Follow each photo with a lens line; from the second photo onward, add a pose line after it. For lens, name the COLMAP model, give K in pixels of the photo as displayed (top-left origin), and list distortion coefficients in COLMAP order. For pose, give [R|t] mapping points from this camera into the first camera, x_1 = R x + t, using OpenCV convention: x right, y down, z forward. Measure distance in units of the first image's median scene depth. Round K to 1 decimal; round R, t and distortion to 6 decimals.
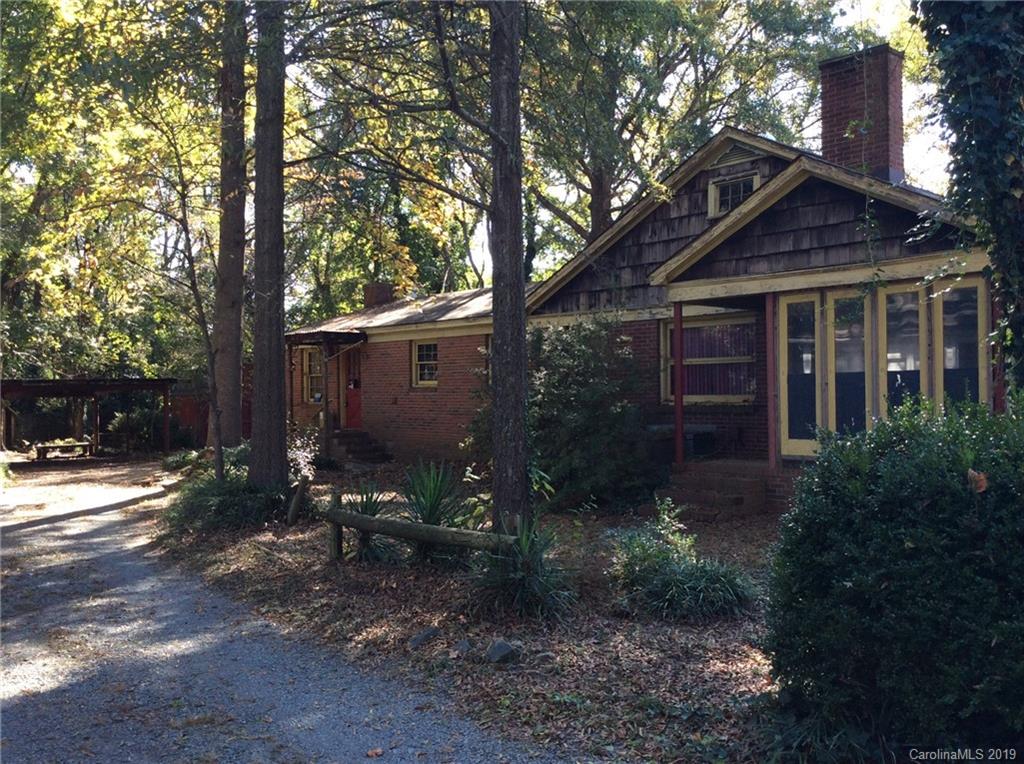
lens RADIAL K [[944.2, 0, 511.5], [0, 944.2, 380.1], [0, 0, 1]] dist [0.083041, -0.200601]
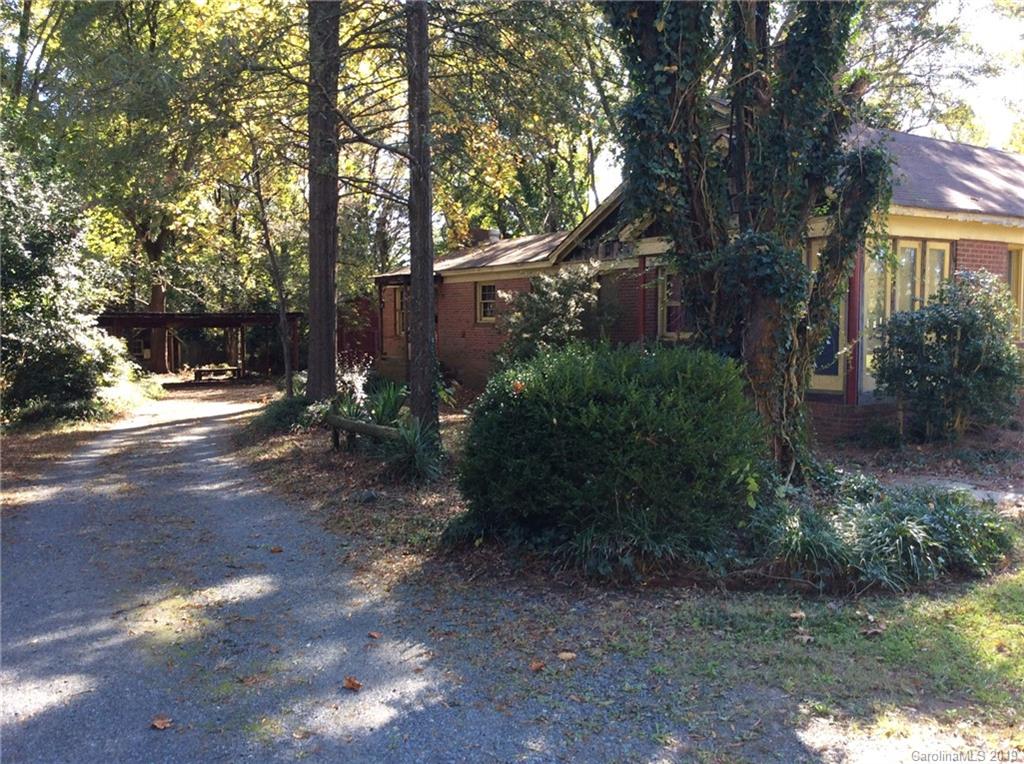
lens RADIAL K [[944.2, 0, 505.1], [0, 944.2, 380.7], [0, 0, 1]] dist [0.083041, -0.200601]
pose [[0.985444, 0.016425, -0.169207, 0.125337], [-0.003966, 0.997272, 0.073709, -0.007092], [0.169957, -0.071965, 0.982820, -0.132944]]
